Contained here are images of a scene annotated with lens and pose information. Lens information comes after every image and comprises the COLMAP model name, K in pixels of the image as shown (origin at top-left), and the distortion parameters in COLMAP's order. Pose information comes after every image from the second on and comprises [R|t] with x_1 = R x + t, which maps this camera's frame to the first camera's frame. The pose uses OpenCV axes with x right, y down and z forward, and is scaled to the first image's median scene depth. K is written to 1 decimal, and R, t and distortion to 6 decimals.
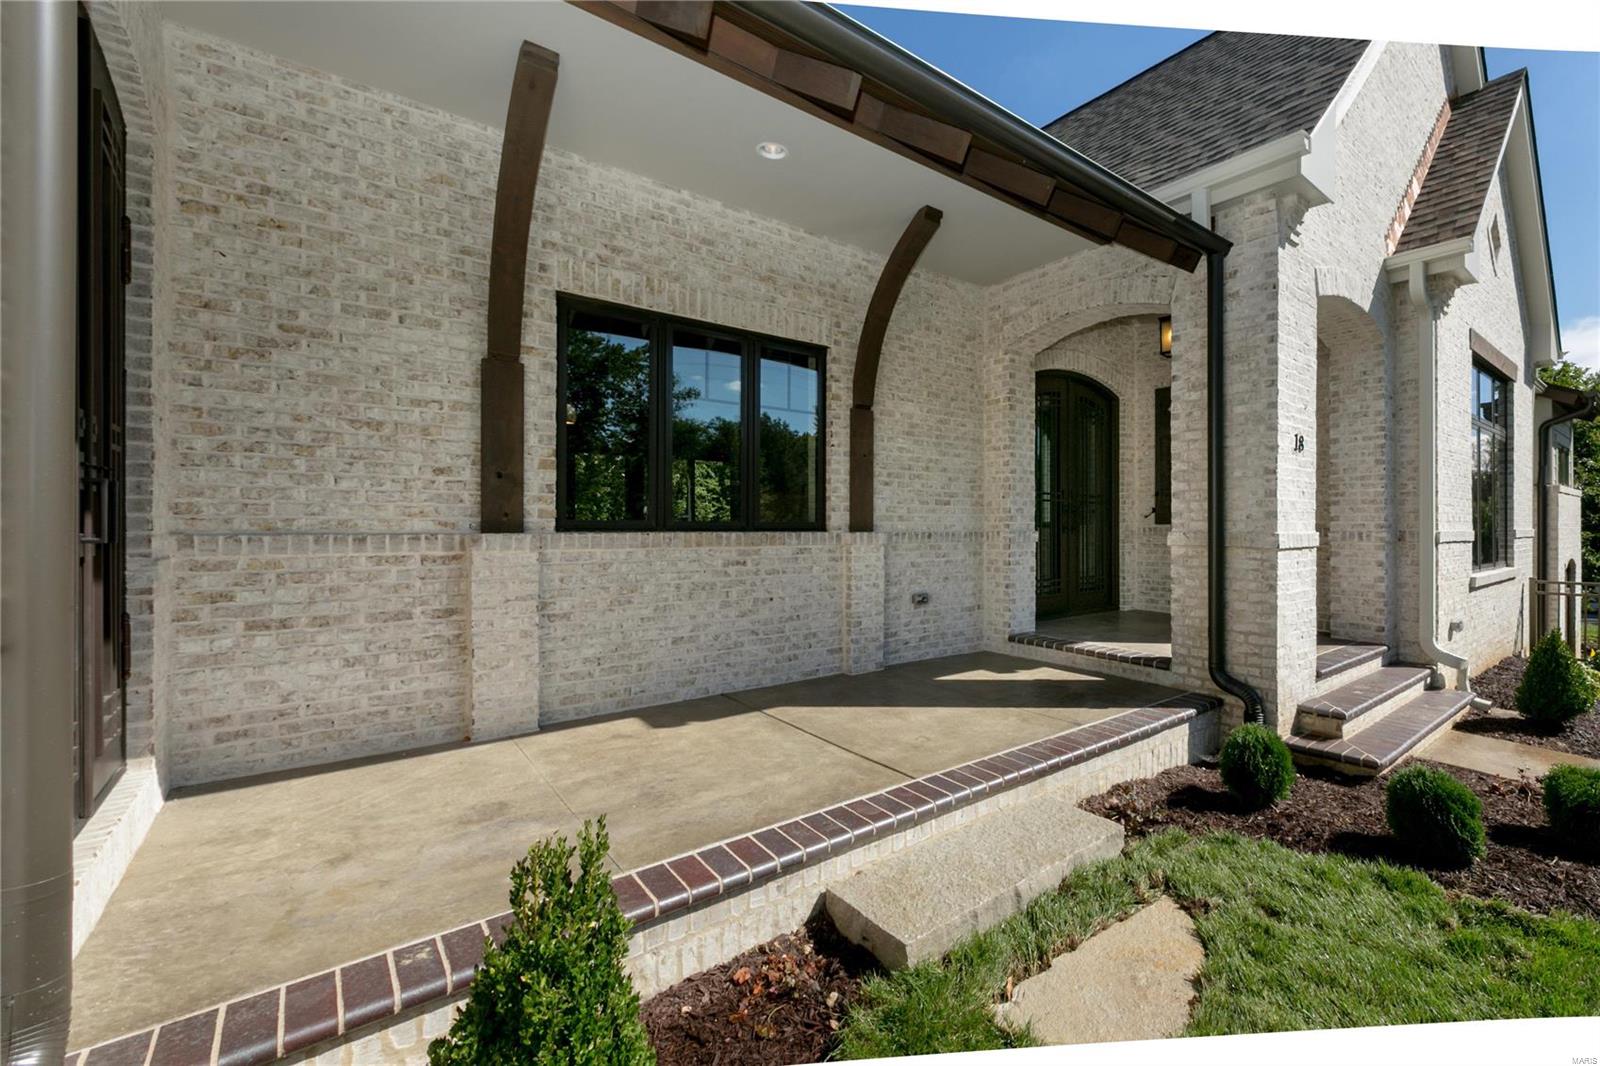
lens RADIAL K [[714.1, 0, 956.3], [0, 714.1, 525.2], [0, 0, 1]] dist [-0.004638, 0.002280]
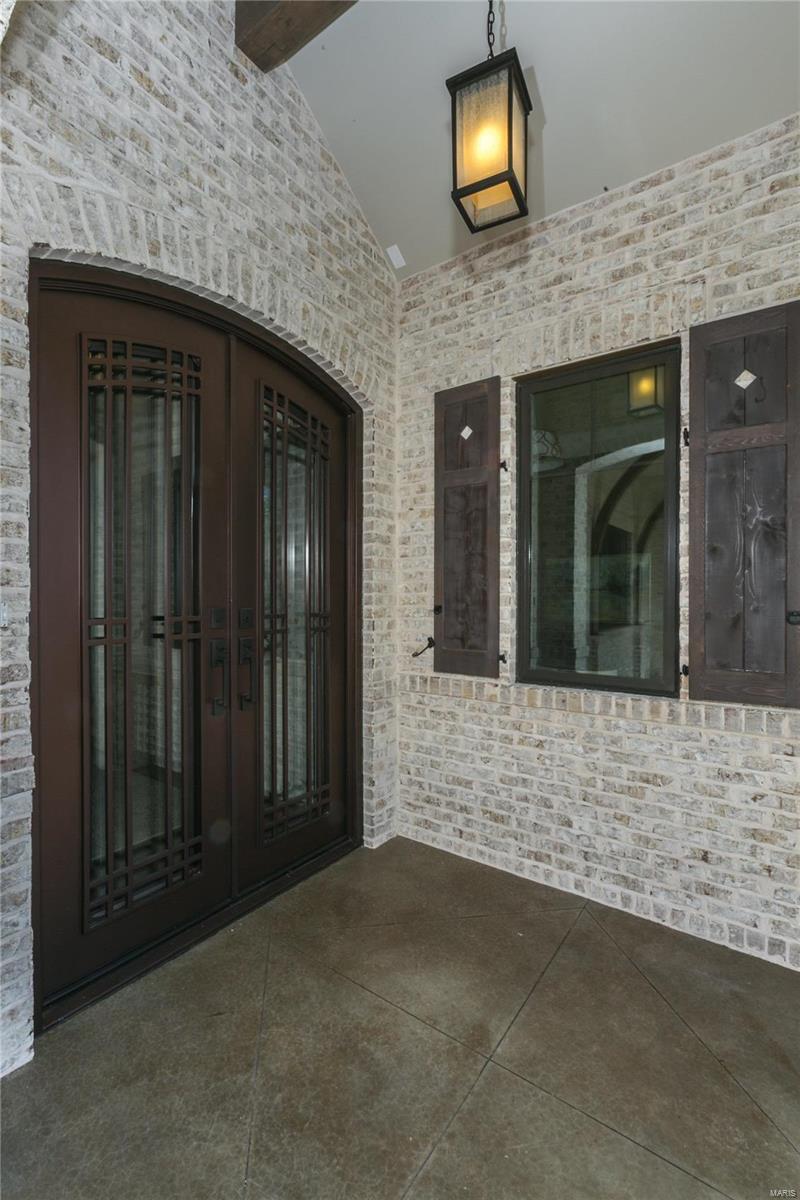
lens RADIAL K [[535.6, 0, 394.0], [0, 535.6, 600.9], [0, 0, 1]] dist [-0.004638, 0.002280]
pose [[0.978578, 0.000263, 0.205875, 0.275068], [-0.002325, 0.999950, 0.009771, -0.082686], [-0.205862, -0.010040, 0.978530, 1.010715]]
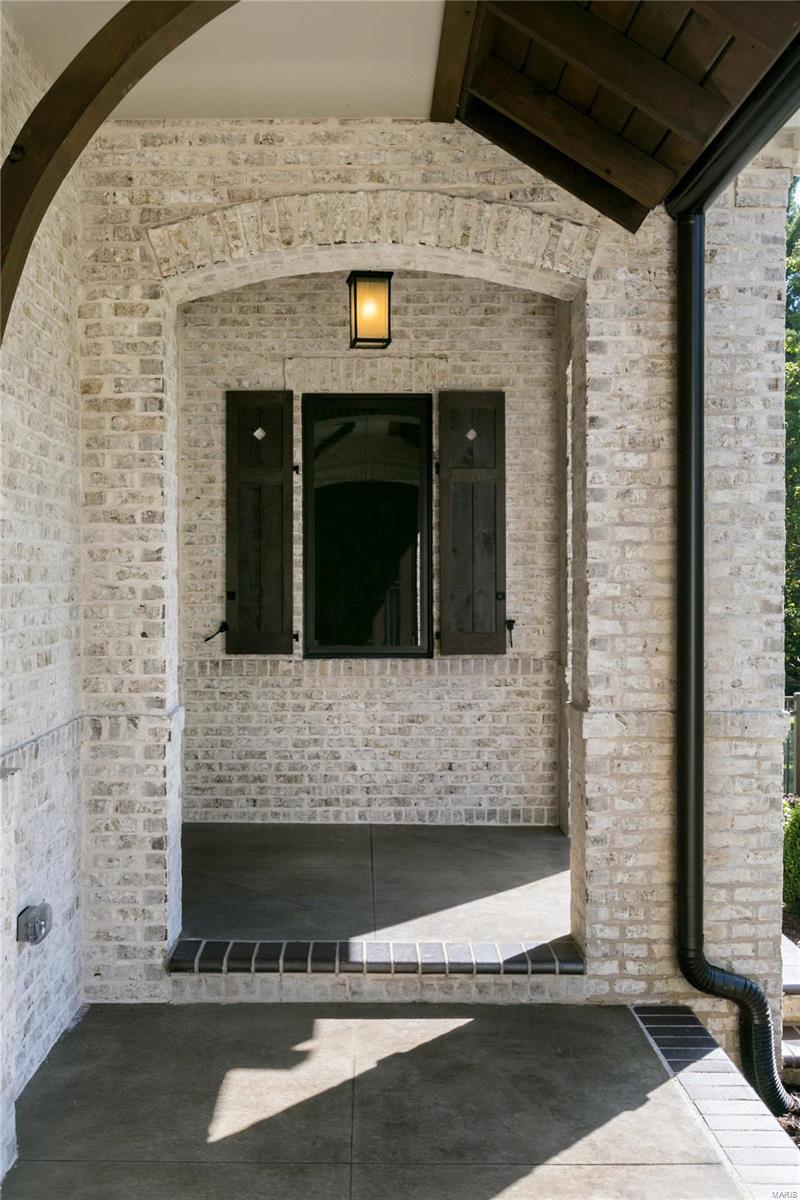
lens RADIAL K [[1217.3, 0, 399.5], [0, 1217.3, 589.5], [0, 0, 1]] dist [-0.025935, 0.000000]
pose [[0.658414, -0.011824, 0.752563, -0.467128], [0.000867, 0.999888, 0.014952, -0.095318], [-0.752656, -0.009192, 0.658350, 0.513526]]
